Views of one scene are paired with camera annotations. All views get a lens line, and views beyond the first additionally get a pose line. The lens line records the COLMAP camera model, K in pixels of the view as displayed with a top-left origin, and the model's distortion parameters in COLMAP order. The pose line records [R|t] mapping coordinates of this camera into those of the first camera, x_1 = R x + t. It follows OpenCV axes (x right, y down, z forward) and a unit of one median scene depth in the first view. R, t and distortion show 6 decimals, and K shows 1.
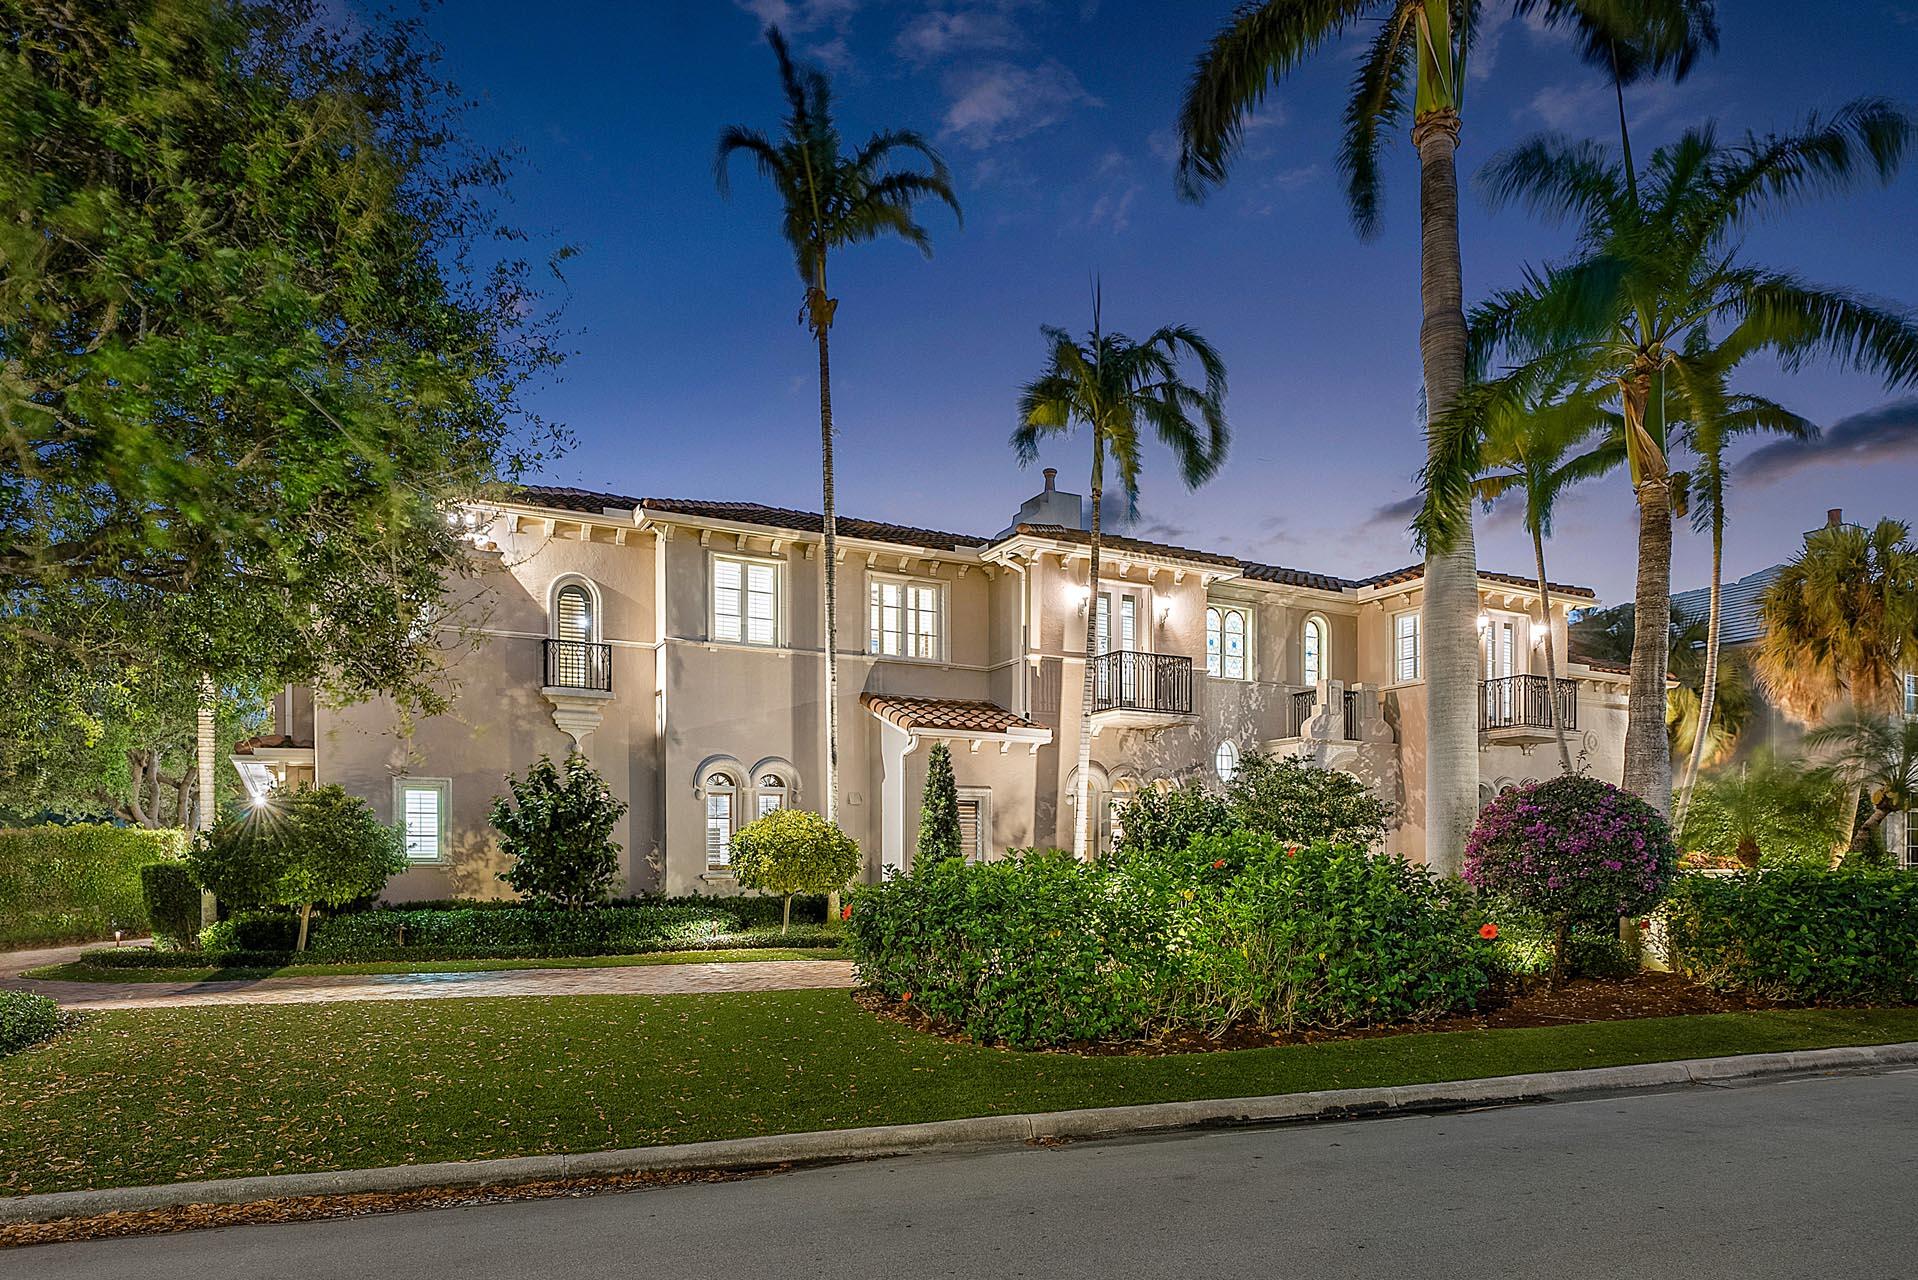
lens RADIAL K [[1179.0, 0, 961.7], [0, 1179.0, 682.7], [0, 0, 1]] dist [0.001971, 0.001178]
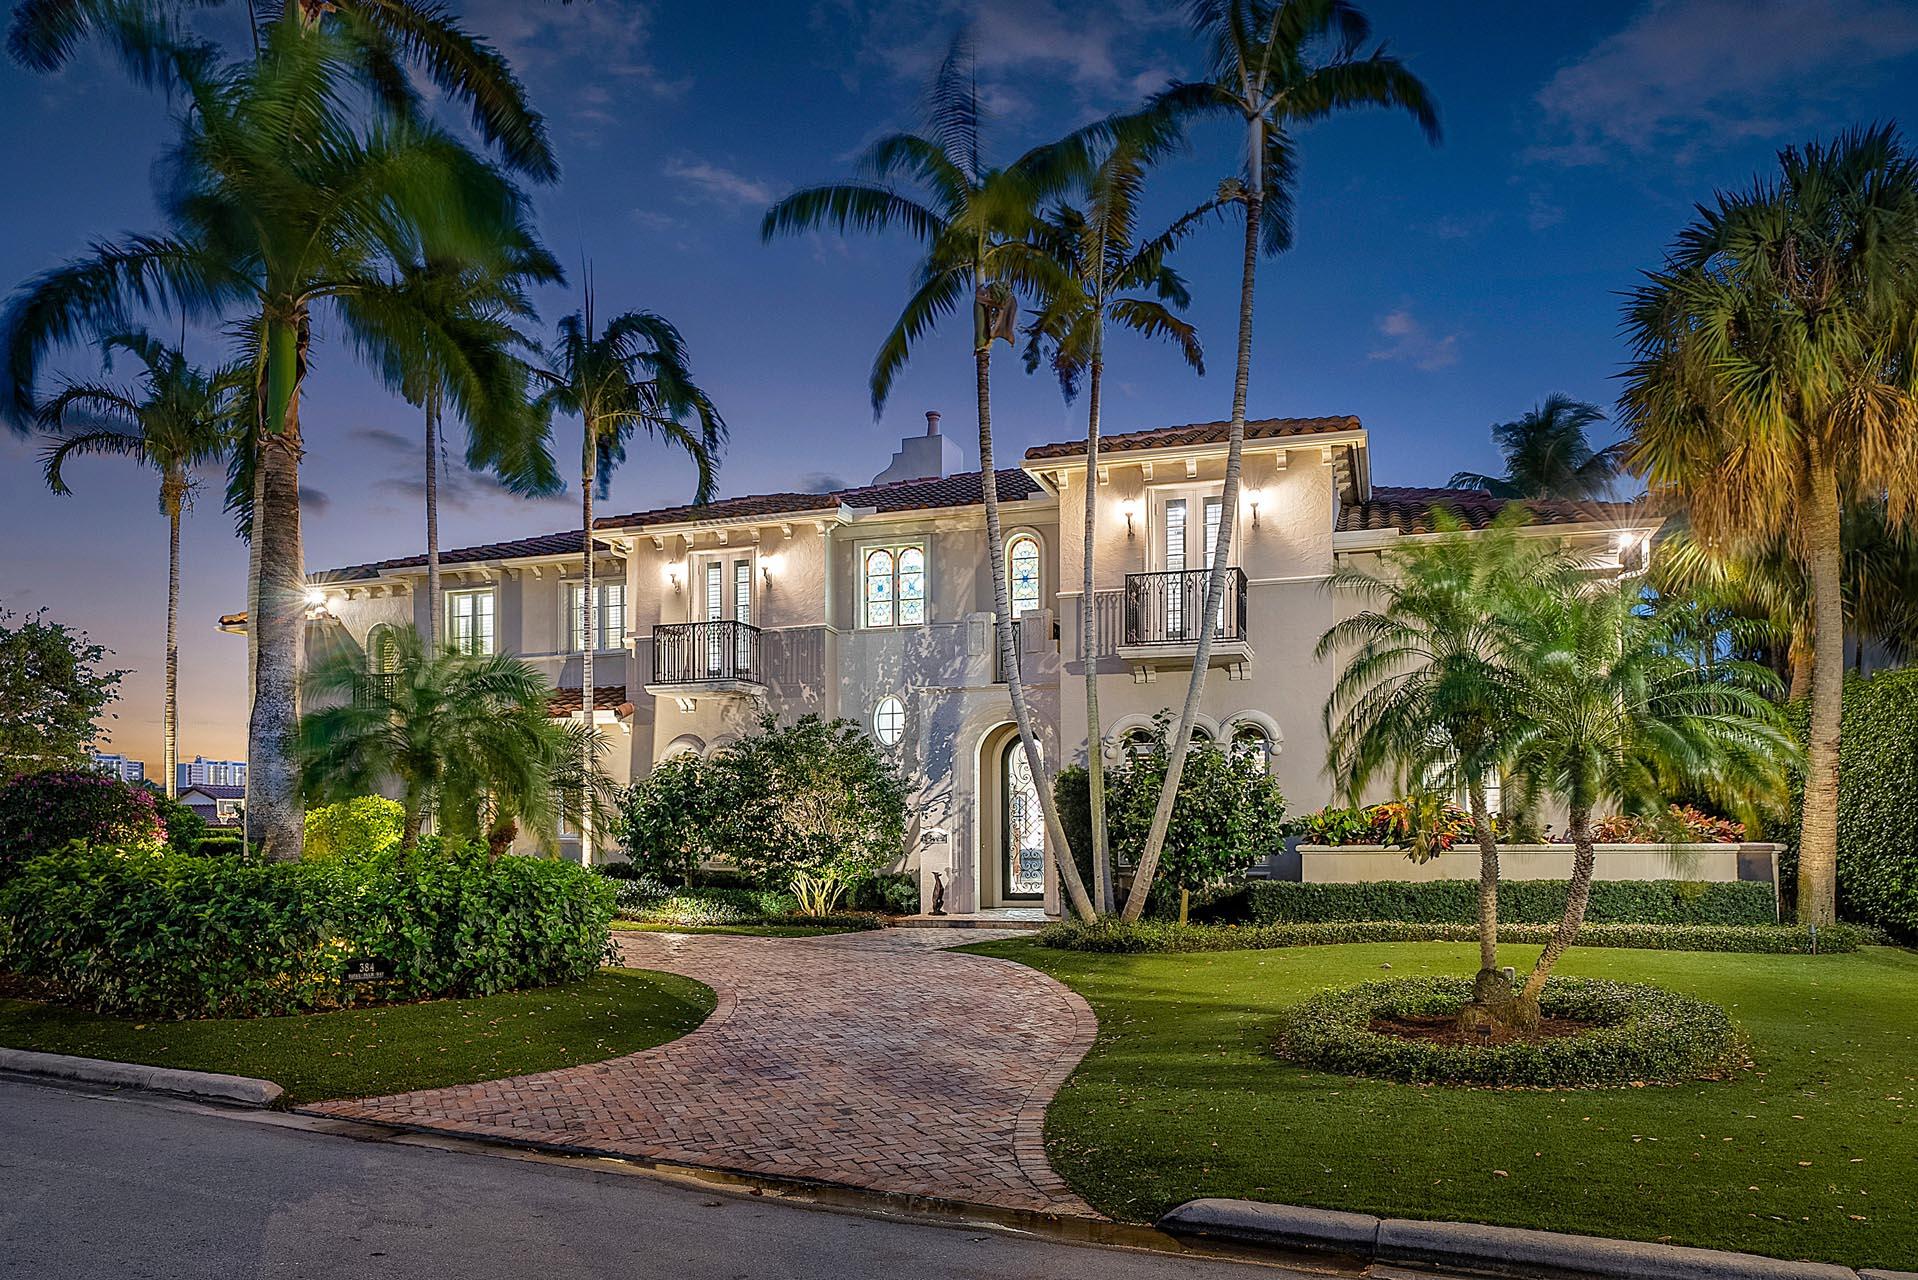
lens RADIAL K [[1215.2, 0, 959.0], [0, 1215.2, 640.0], [0, 0, 1]] dist [0.001066, 0.000470]
pose [[0.704560, -0.114259, -0.700386, 1.052027], [0.115695, 0.992243, -0.045487, 0.062848], [0.700150, -0.048983, 0.712313, 0.445922]]
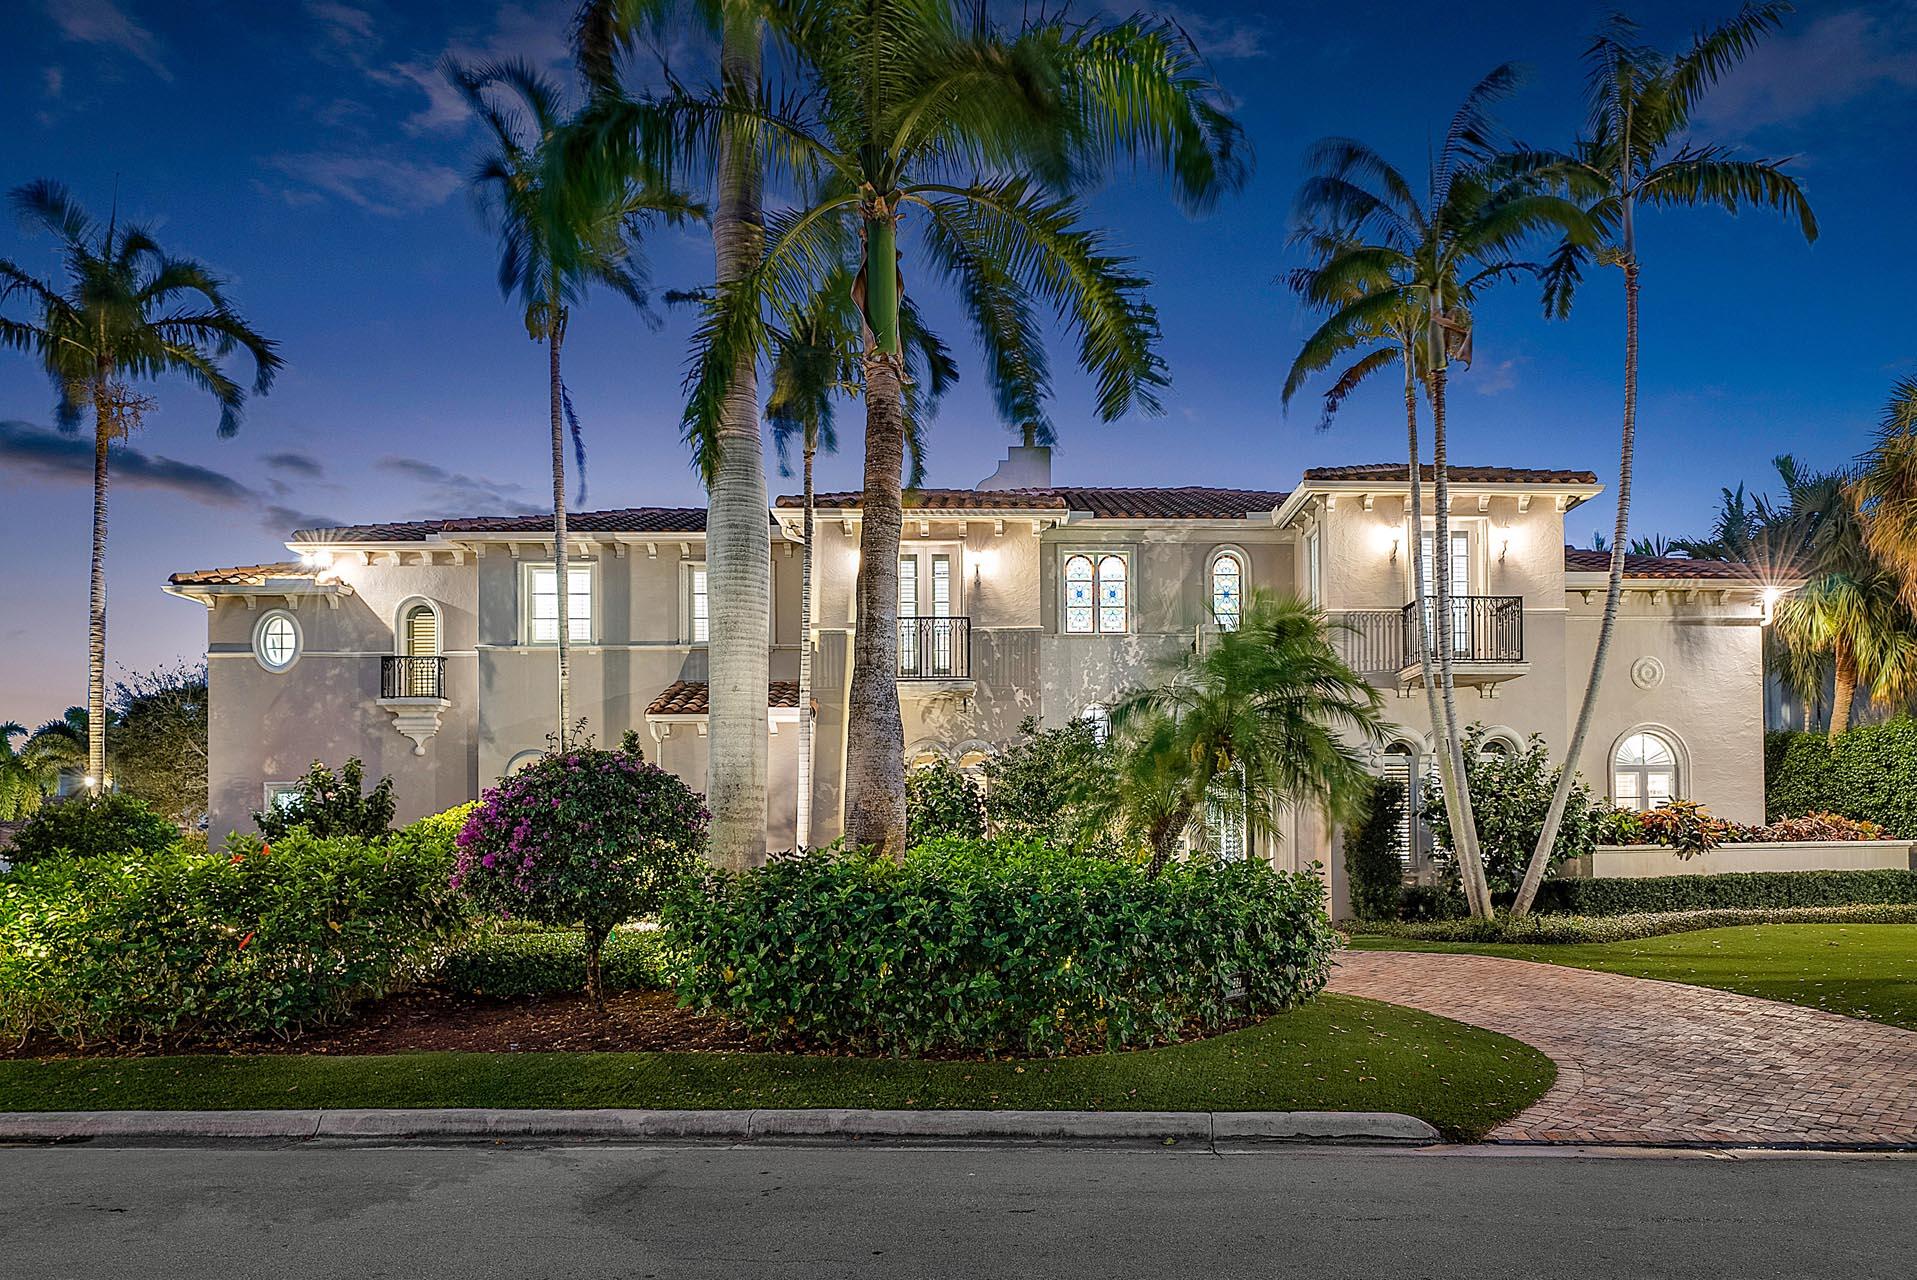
lens RADIAL K [[1153.4, 0, 1107.0], [0, 1153.4, 659.7], [0, 0, 1]] dist [-0.003729, 0.001077]
pose [[0.910218, -0.077665, -0.406782, 0.678920], [0.077884, 0.996833, -0.016046, 0.035663], [0.406740, -0.017076, 0.913384, 0.247051]]
